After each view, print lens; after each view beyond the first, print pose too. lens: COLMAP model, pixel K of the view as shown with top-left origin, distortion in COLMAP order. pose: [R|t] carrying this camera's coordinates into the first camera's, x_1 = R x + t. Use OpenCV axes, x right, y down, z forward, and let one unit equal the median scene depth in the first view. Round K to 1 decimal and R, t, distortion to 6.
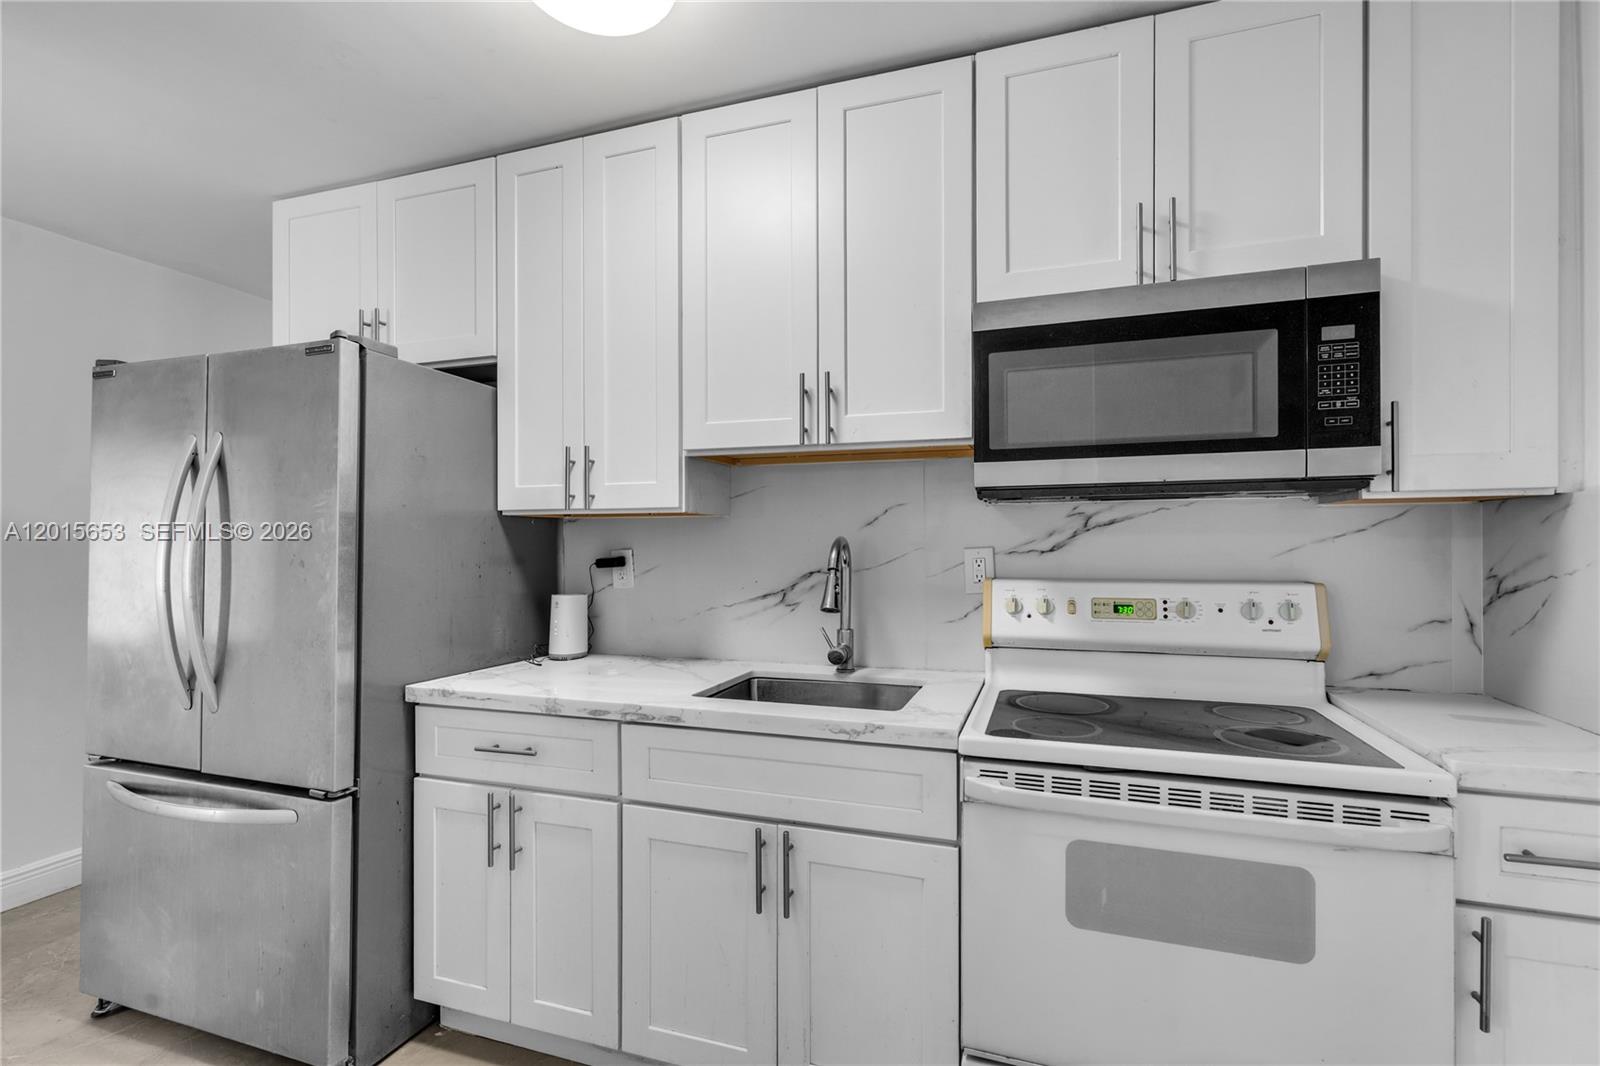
lens RADIAL K [[737.4, 0, 801.0], [0, 737.4, 537.4], [0, 0, 1]] dist [-0.001878, 0.000042]
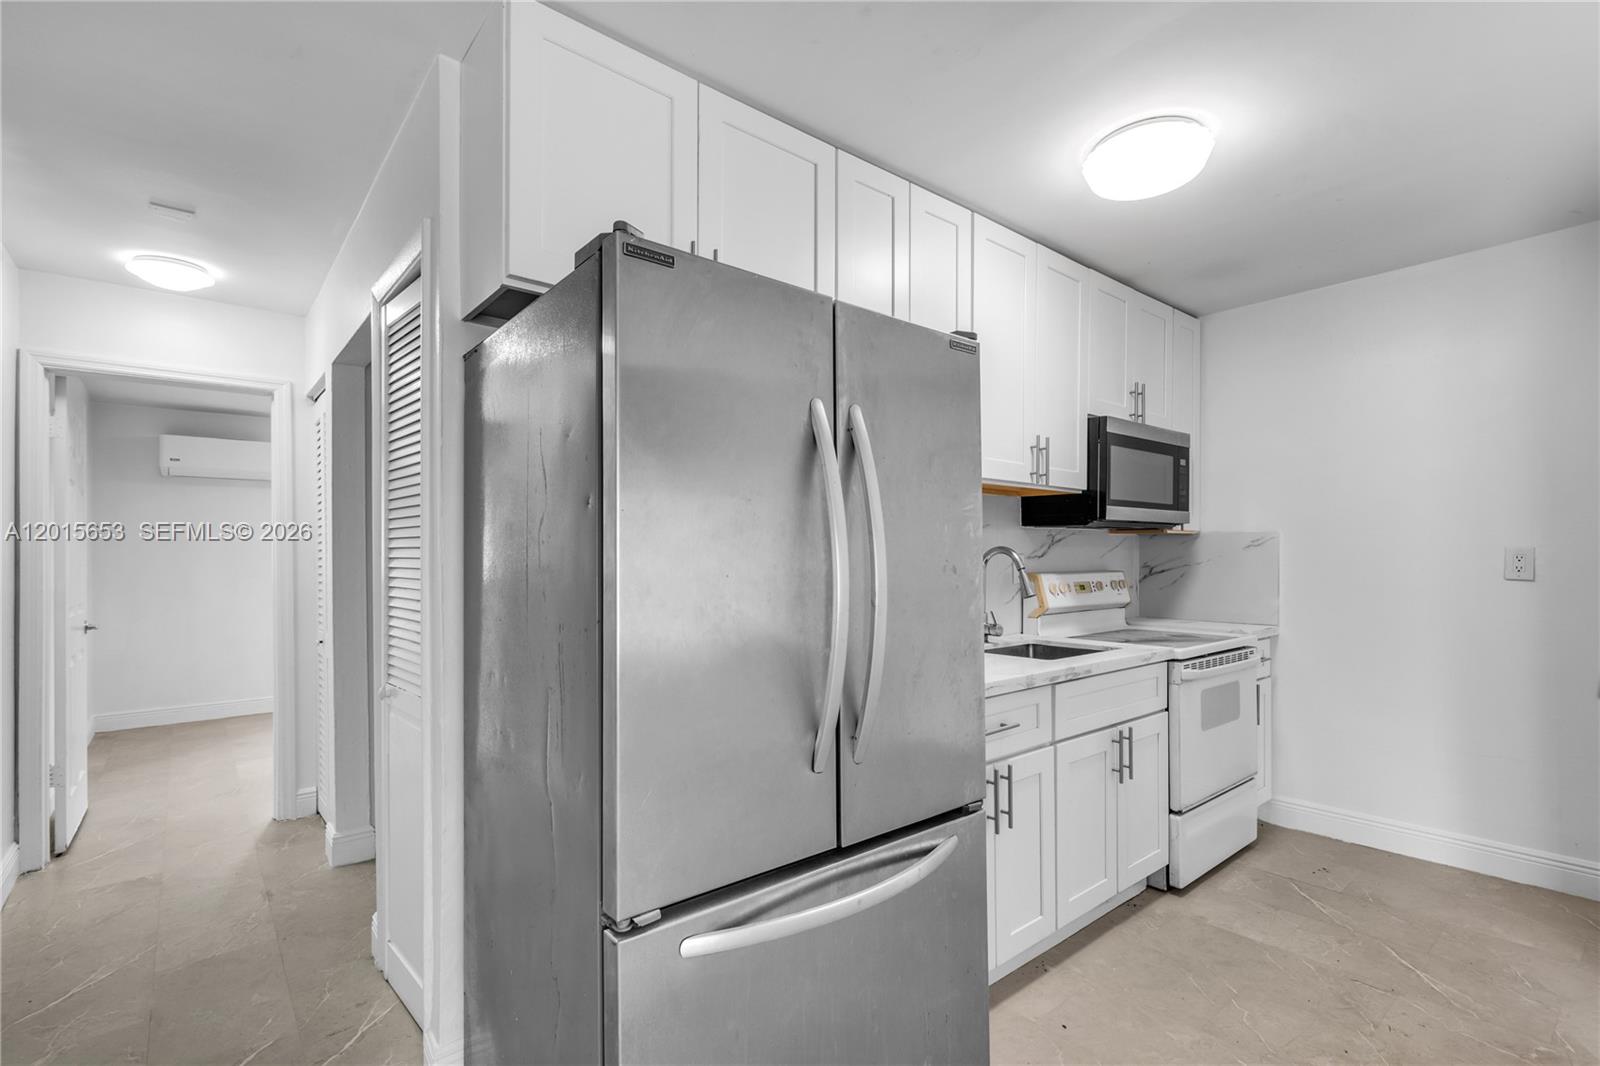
lens RADIAL K [[737.4, 0, 801.3], [0, 737.4, 545.5], [0, 0, 1]] dist [-0.001878, 0.000042]
pose [[0.519408, 0.011843, 0.854444, -1.610518], [-0.005727, 0.999930, -0.010378, 0.016102], [-0.854507, 0.000497, 0.519440, 0.692118]]
